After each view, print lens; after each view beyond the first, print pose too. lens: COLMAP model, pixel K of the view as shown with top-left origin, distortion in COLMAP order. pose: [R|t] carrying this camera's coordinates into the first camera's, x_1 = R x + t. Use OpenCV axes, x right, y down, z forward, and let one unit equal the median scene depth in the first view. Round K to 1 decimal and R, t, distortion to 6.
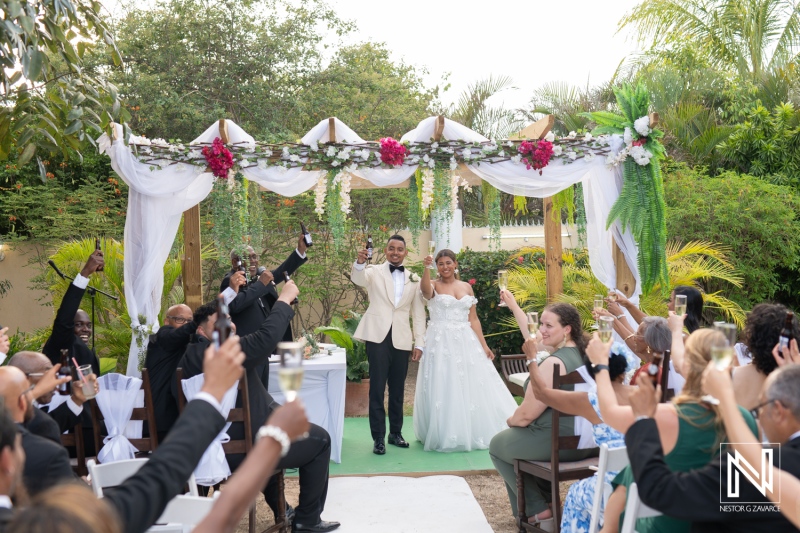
lens RADIAL K [[1101.4, 0, 402.8], [0, 1101.4, 266.5], [0, 0, 1]] dist [0.020244, 0.000000]
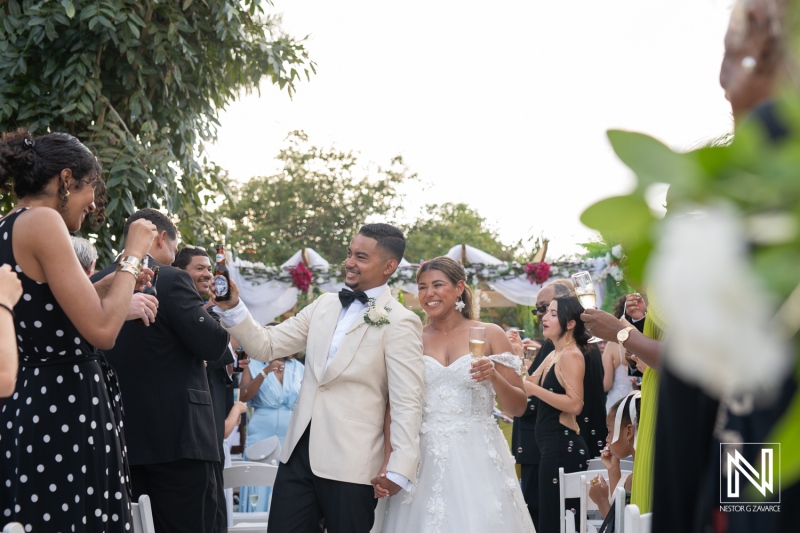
lens RADIAL K [[1101.4, 0, 398.4], [0, 1101.4, 266.0], [0, 0, 1]] dist [0.020244, 0.000000]
pose [[0.993507, -0.004741, -0.113669, 0.104862], [-0.011748, 0.989515, -0.143954, 0.081858], [0.113160, 0.144354, 0.983034, -0.319600]]
